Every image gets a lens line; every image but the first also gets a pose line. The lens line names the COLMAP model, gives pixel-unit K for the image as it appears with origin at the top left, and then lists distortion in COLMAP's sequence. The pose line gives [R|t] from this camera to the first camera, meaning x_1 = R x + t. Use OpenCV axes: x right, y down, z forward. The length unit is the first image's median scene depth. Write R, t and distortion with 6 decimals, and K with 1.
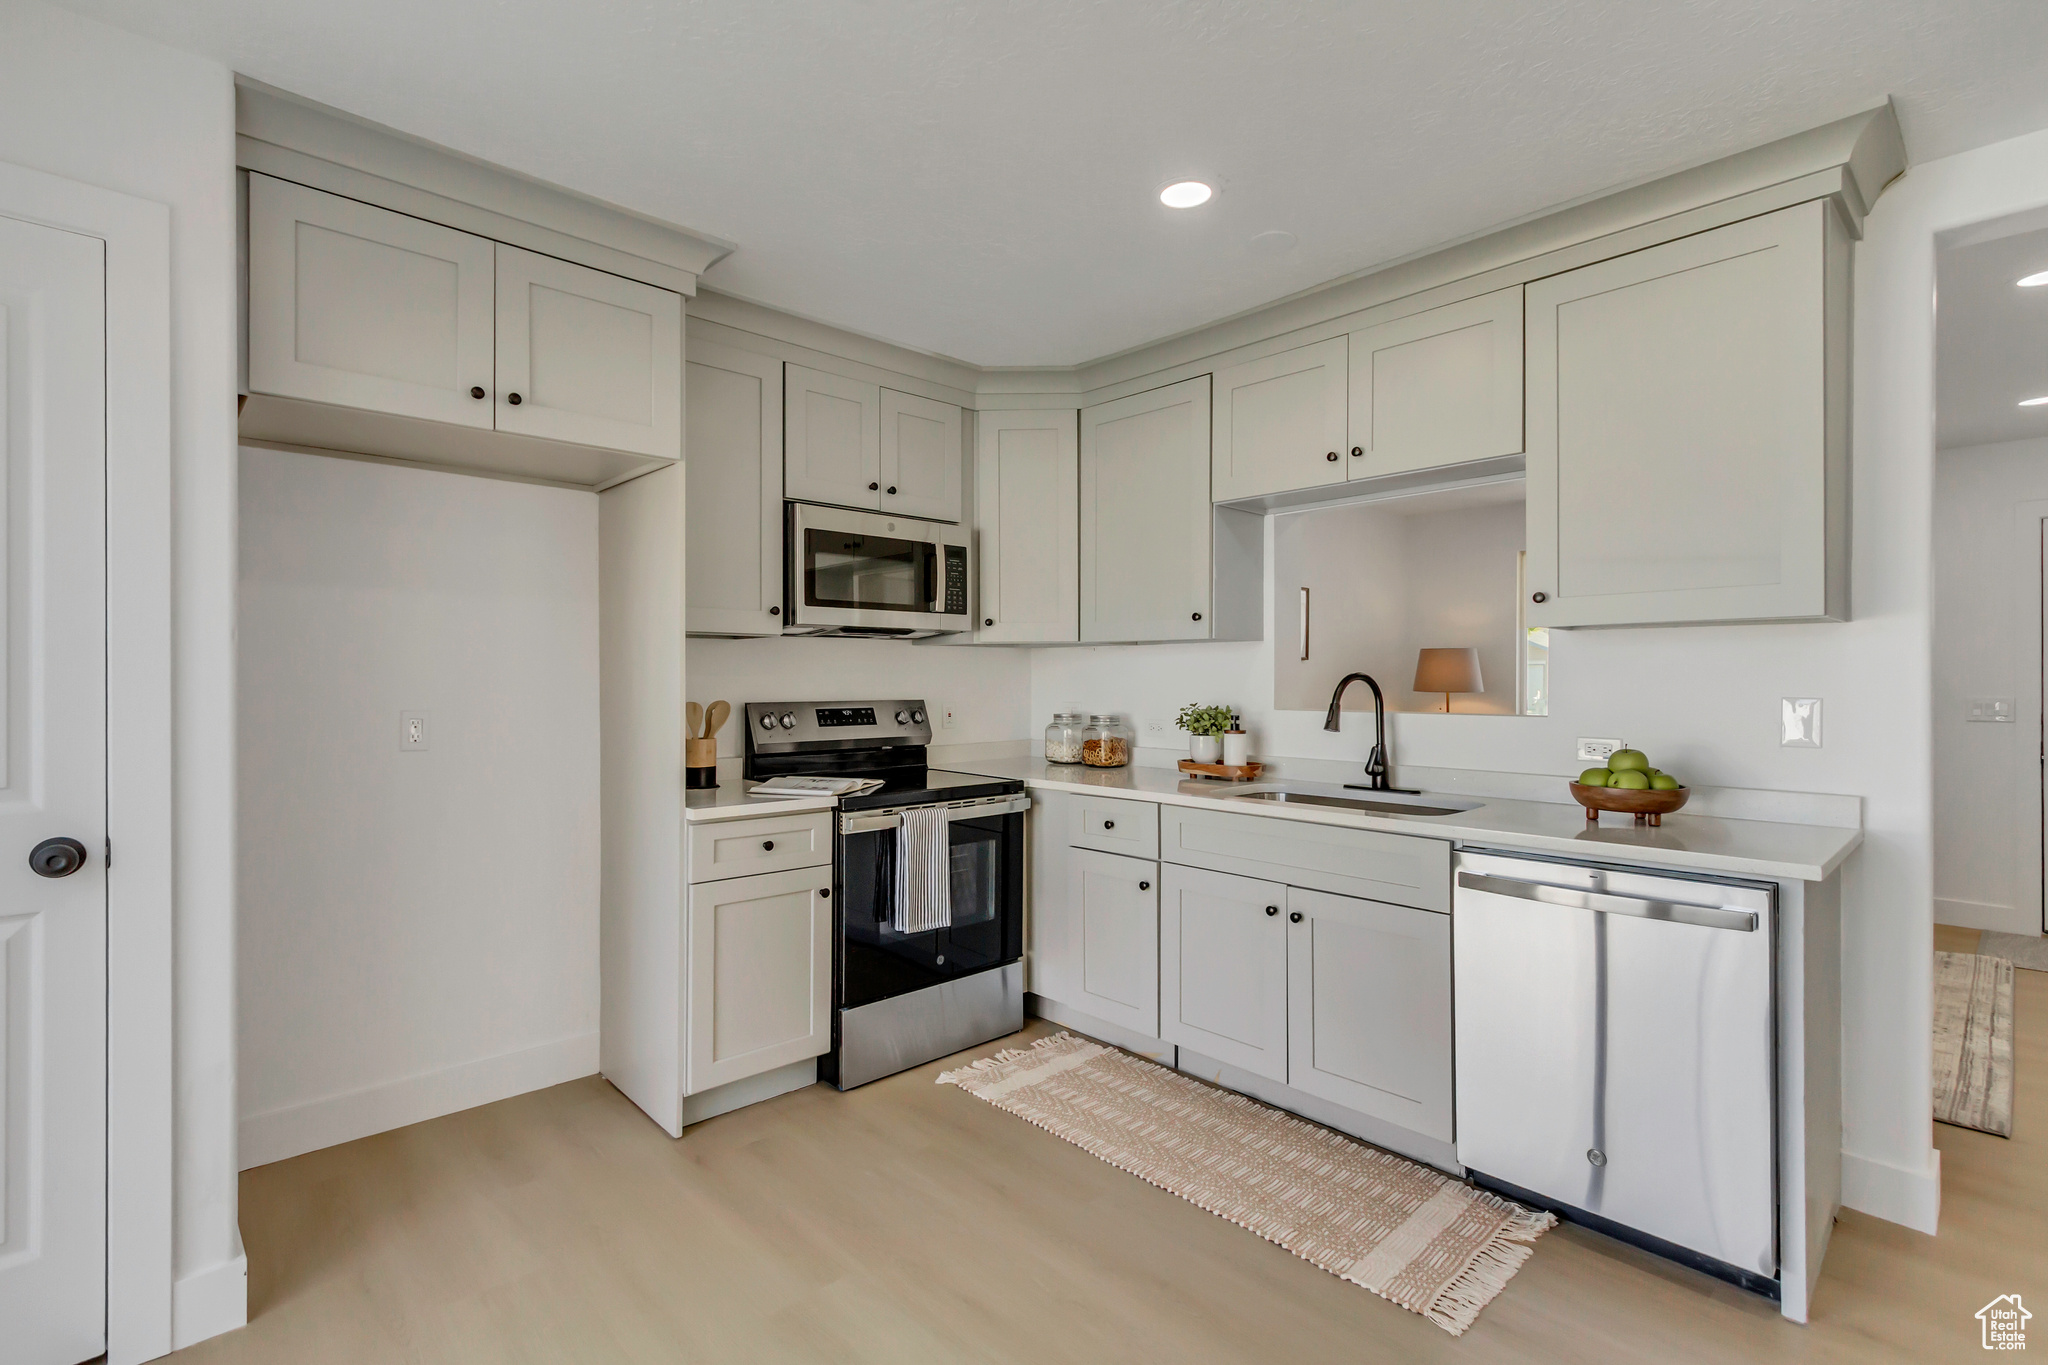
lens RADIAL K [[935.4, 0, 1009.3], [0, 935.4, 687.5], [0, 0, 1]] dist [0.005369, 0.000168]
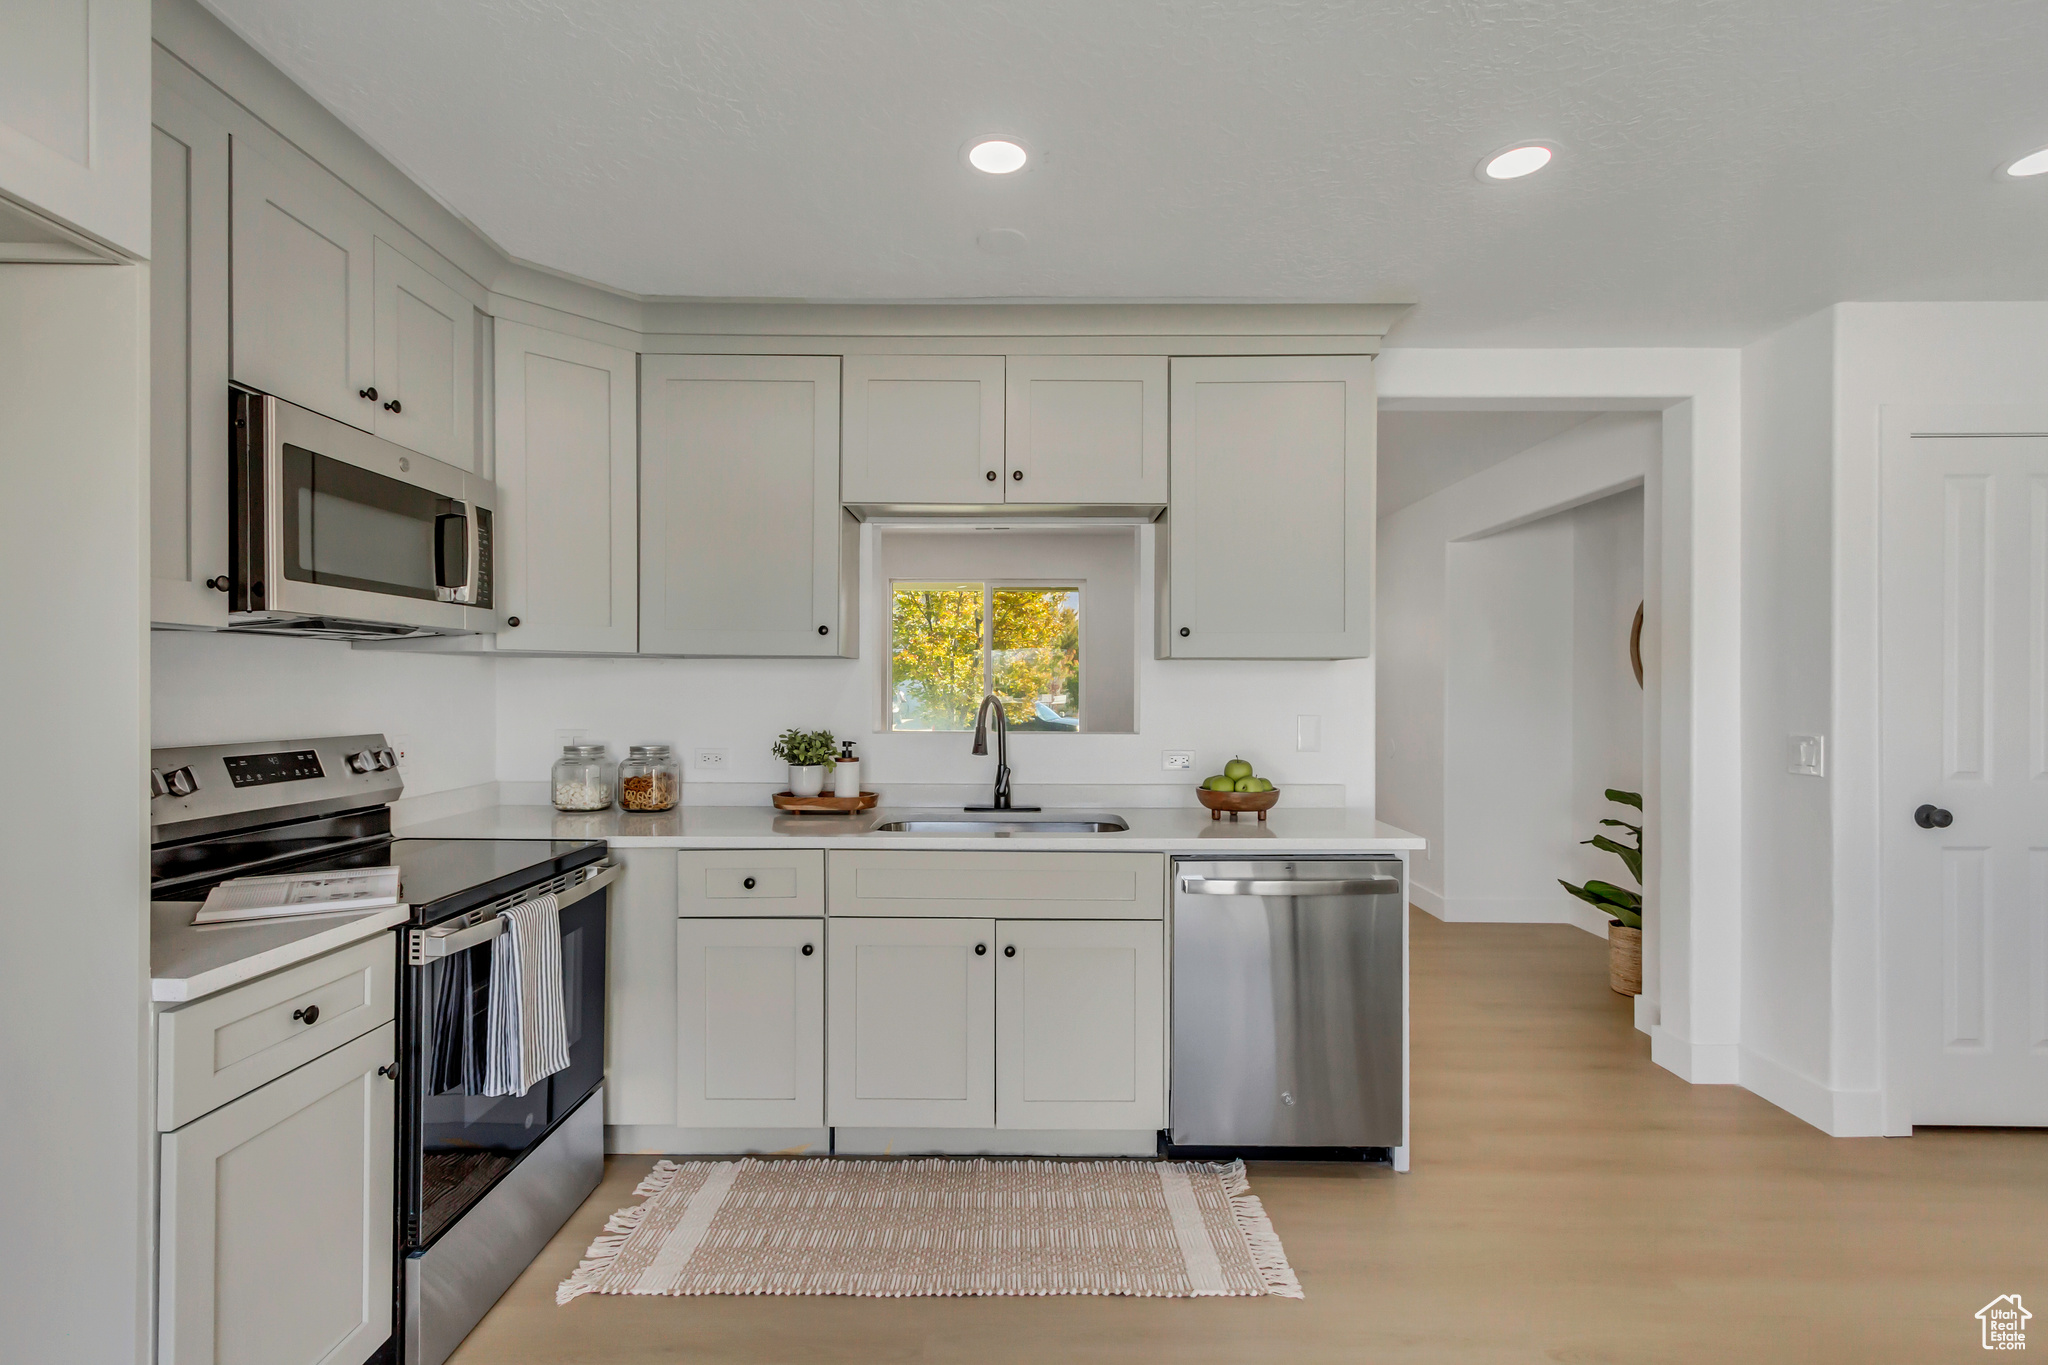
lens RADIAL K [[936.7, 0, 1018.4], [0, 936.7, 697.7], [0, 0, 1]] dist [0.000990, -0.000064]
pose [[0.683976, -0.004277, 0.729492, -0.329131], [0.004045, 0.999990, 0.002071, -0.014390], [-0.729494, 0.001534, 0.683986, 0.283459]]
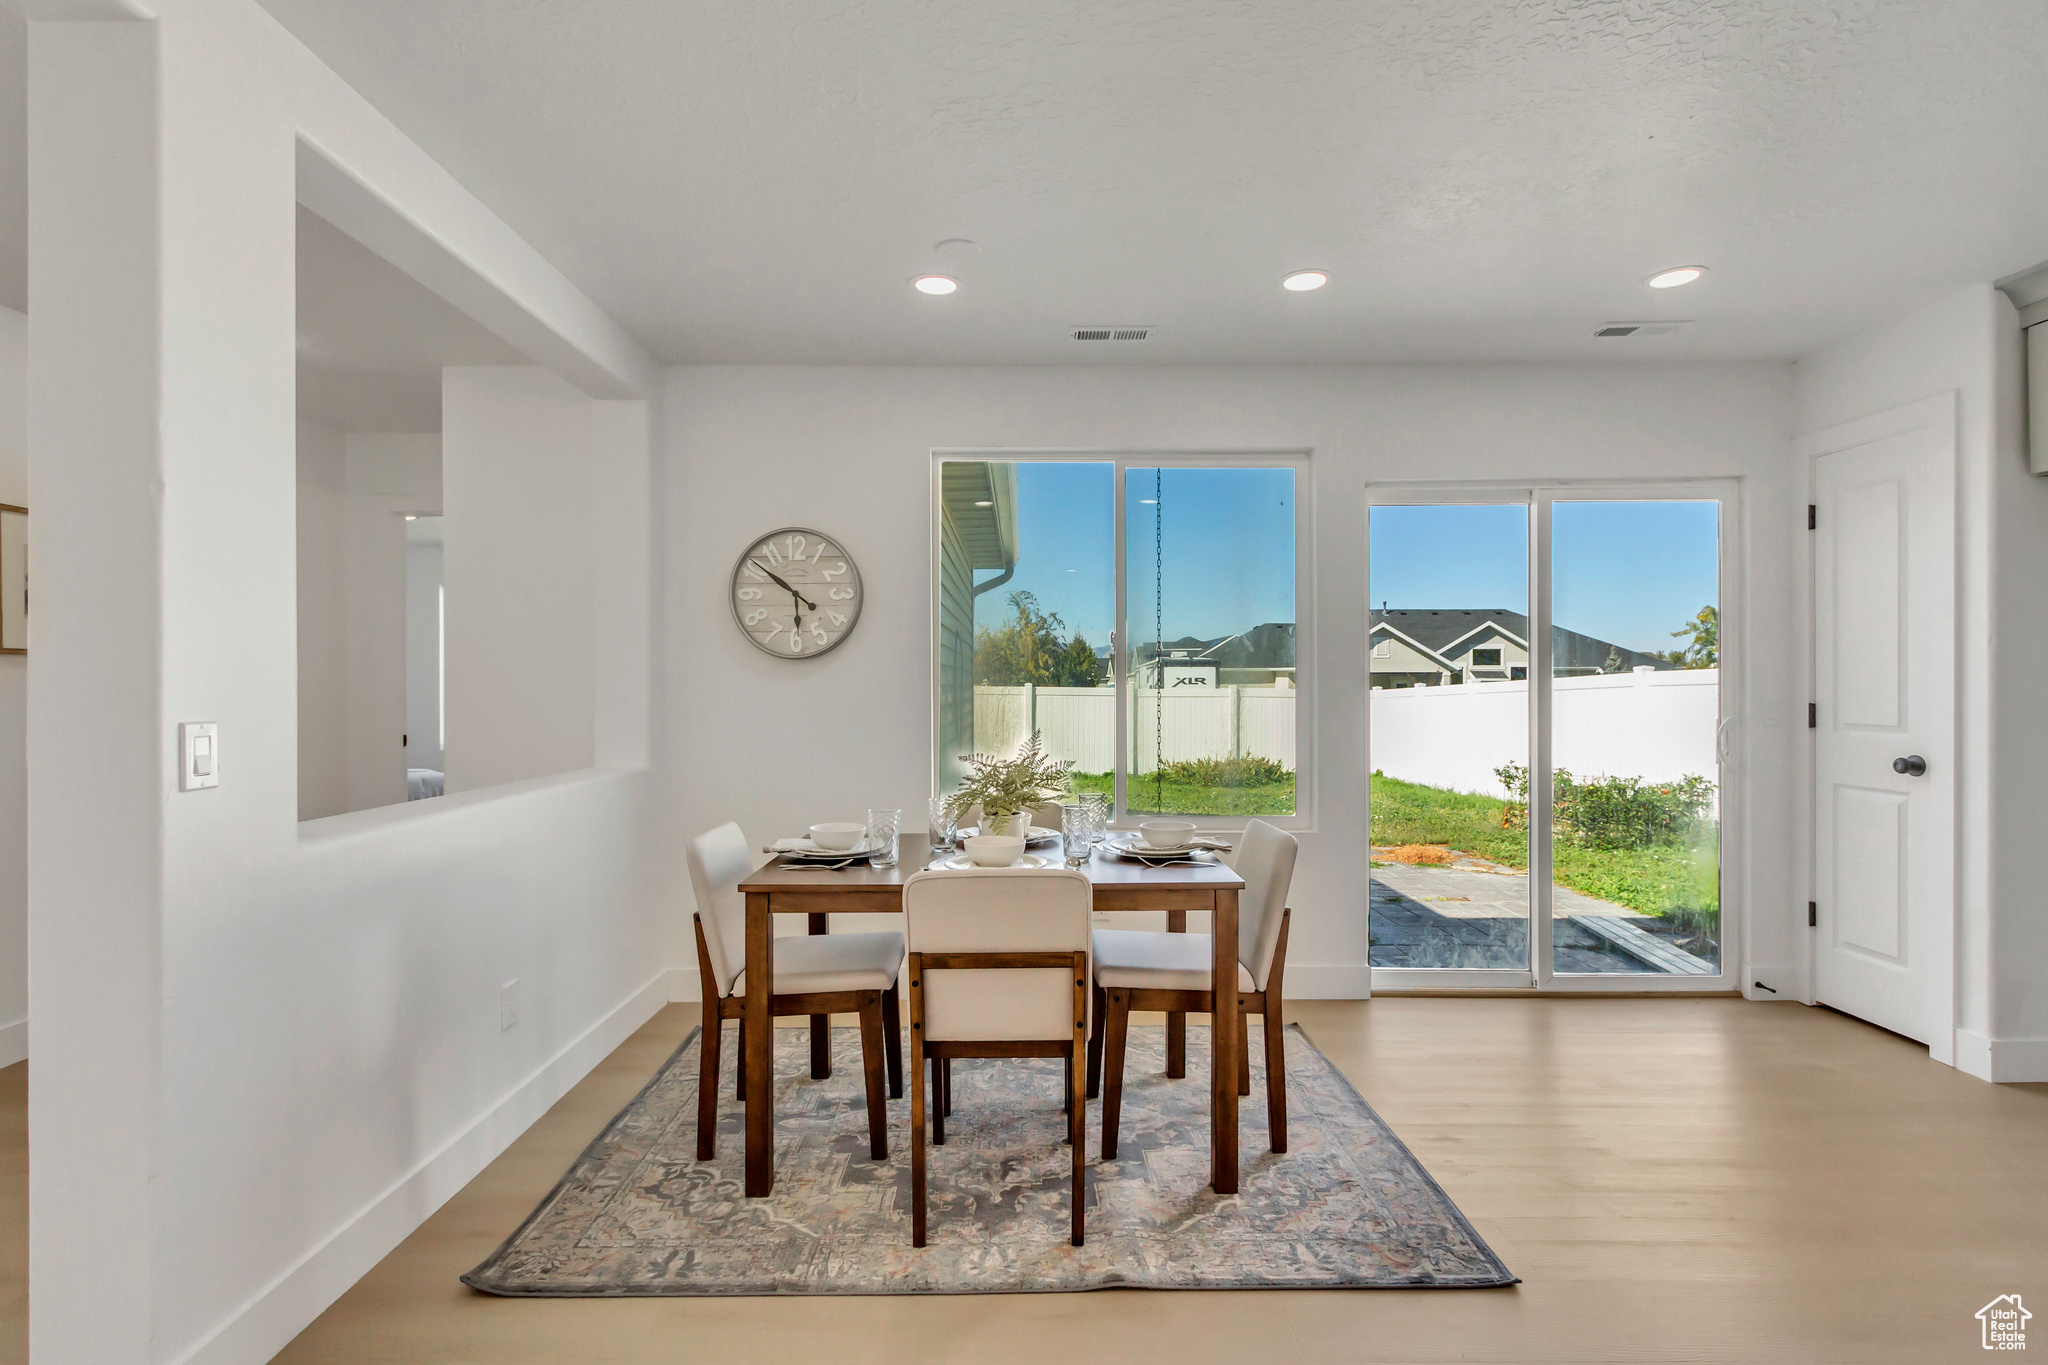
lens RADIAL K [[940.9, 0, 1026.7], [0, 940.9, 678.2], [0, 0, 1]] dist [0.002050, 0.000245]
pose [[-0.672919, -0.003768, -0.739707, 0.855402], [-0.004164, 0.999990, -0.001306, 0.008515], [0.739705, 0.002201, -0.672928, 0.519351]]
